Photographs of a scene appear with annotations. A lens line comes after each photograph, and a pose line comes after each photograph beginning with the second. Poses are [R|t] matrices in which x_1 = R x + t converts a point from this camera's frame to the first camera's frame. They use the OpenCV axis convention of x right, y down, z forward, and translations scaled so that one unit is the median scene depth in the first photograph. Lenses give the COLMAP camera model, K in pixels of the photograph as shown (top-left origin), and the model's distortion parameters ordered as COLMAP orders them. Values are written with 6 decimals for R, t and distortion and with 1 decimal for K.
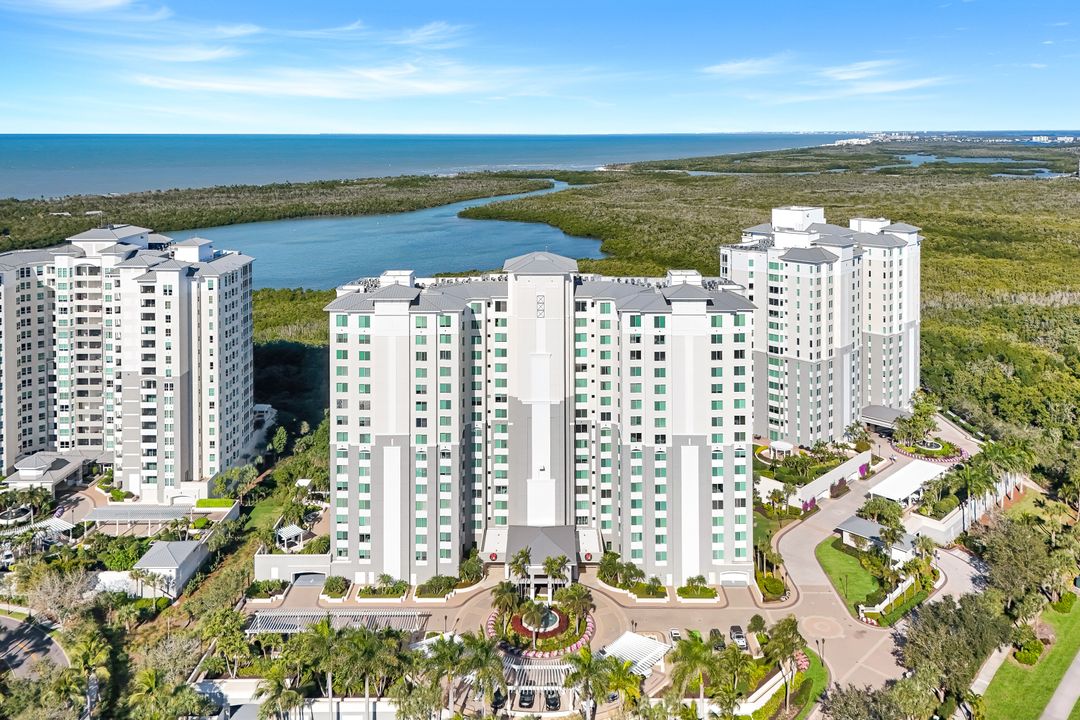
lens RADIAL K [[839.3, 0, 544.6], [0, 839.3, 329.9], [0, 0, 1]] dist [0.059245, -0.007054]
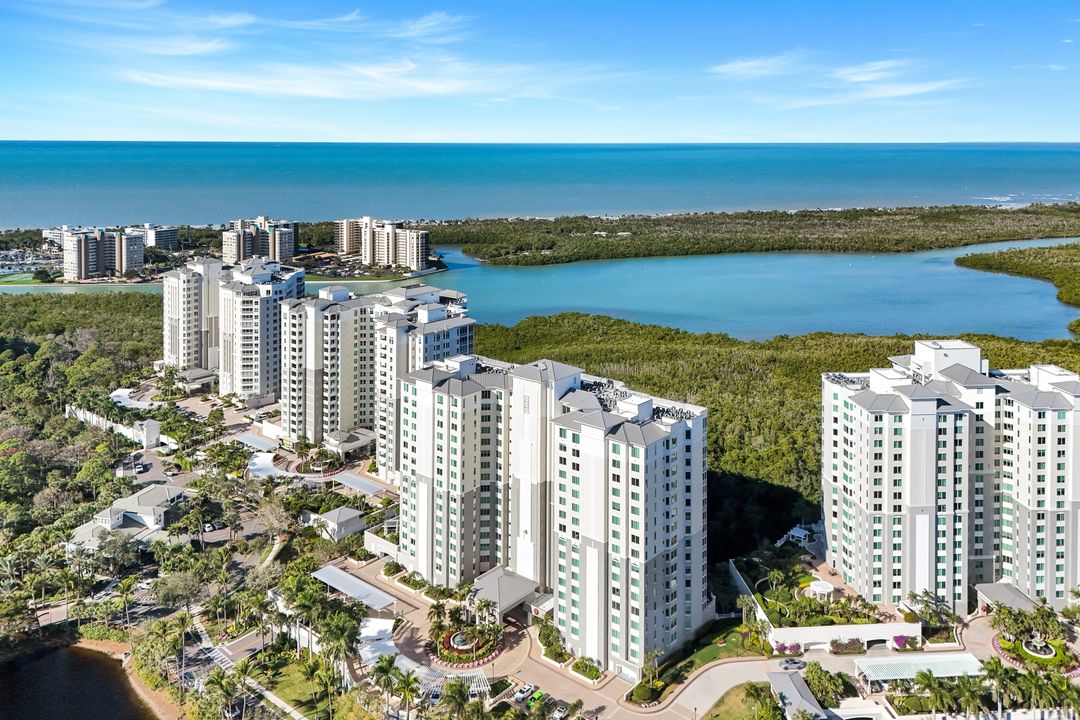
lens RADIAL K [[879.4, 0, 586.2], [0, 879.4, 361.6], [0, 0, 1]] dist [0.048350, -0.002767]
pose [[0.764621, 0.170245, -0.621588, 0.759891], [-0.150211, 0.984993, 0.085000, -0.189307], [0.626731, 0.028377, 0.778719, 0.027527]]
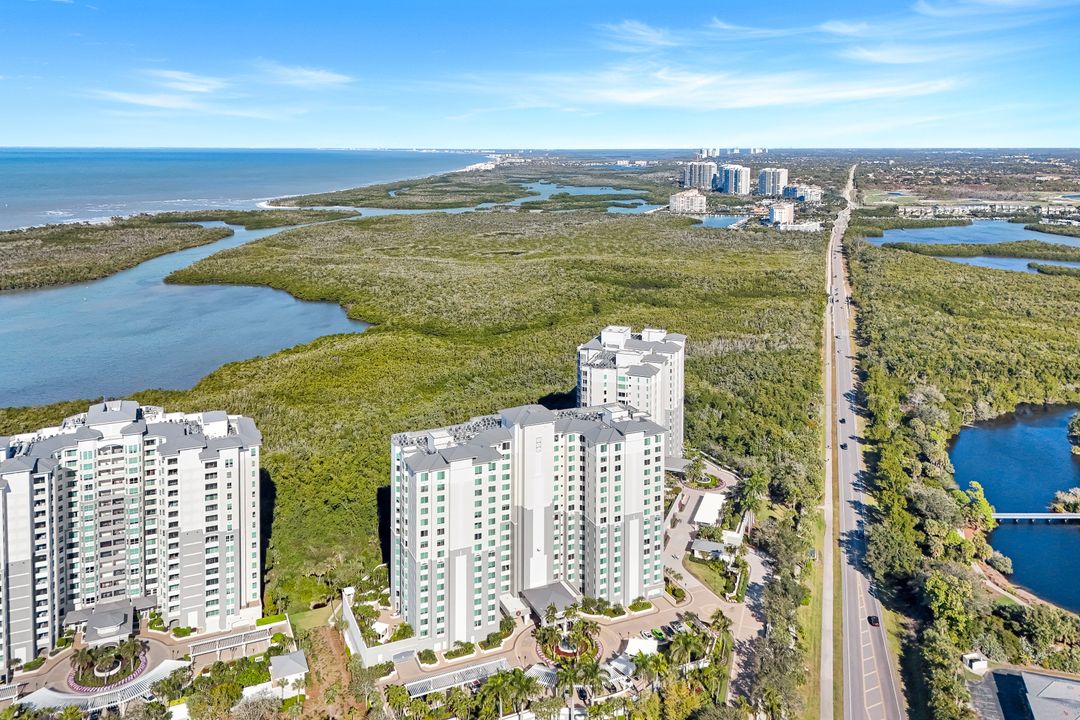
lens RADIAL K [[844.1, 0, 537.4], [0, 844.1, 445.5], [0, 0, 1]] dist [0.074819, -0.002509]
pose [[0.901641, -0.136600, 0.410346, -0.541020], [0.083283, 0.985891, 0.145198, -0.213041], [-0.424390, -0.096741, 0.900297, -0.298944]]
